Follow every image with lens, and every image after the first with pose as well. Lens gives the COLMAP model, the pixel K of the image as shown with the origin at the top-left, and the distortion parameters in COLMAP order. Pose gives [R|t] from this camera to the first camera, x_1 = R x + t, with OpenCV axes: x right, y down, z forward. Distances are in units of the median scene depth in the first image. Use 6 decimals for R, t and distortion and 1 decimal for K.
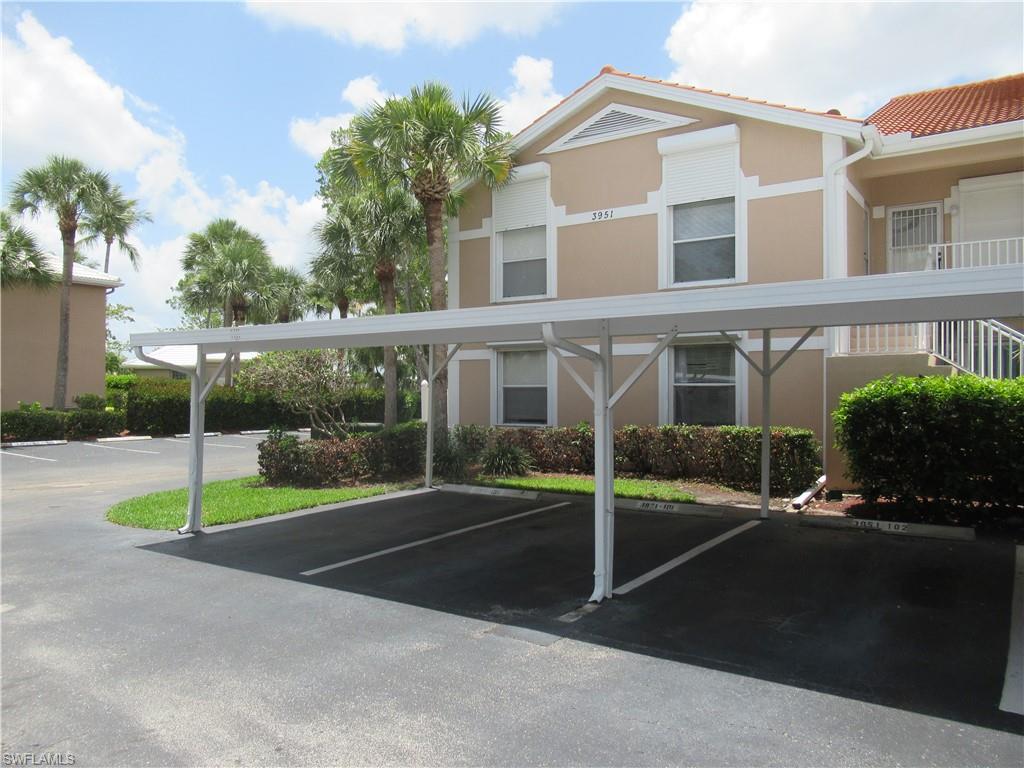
lens RADIAL K [[758.5, 0, 483.7], [0, 758.5, 386.0], [0, 0, 1]] dist [-0.003154, -0.004127]
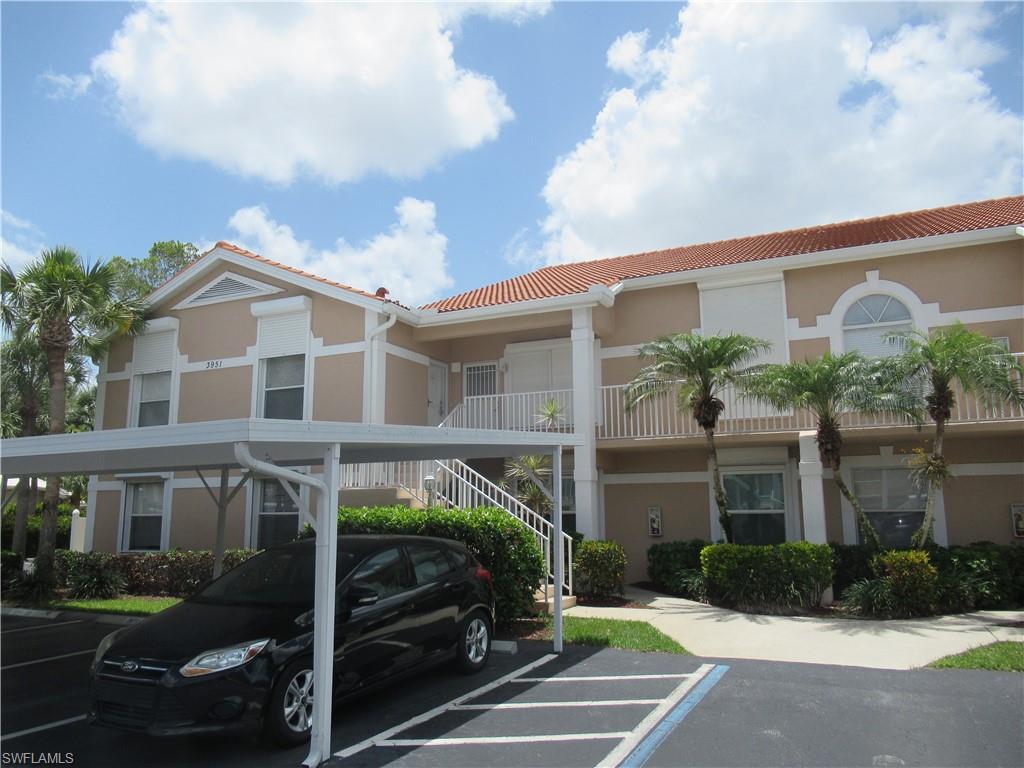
lens RADIAL K [[758.5, 0, 511.3], [0, 758.5, 384.1], [0, 0, 1]] dist [-0.003154, -0.004127]
pose [[0.987166, 0.021382, 0.158257, 0.413969], [0.005101, 0.986268, -0.165073, -0.003148], [-0.159614, 0.163762, 0.973502, -0.186596]]
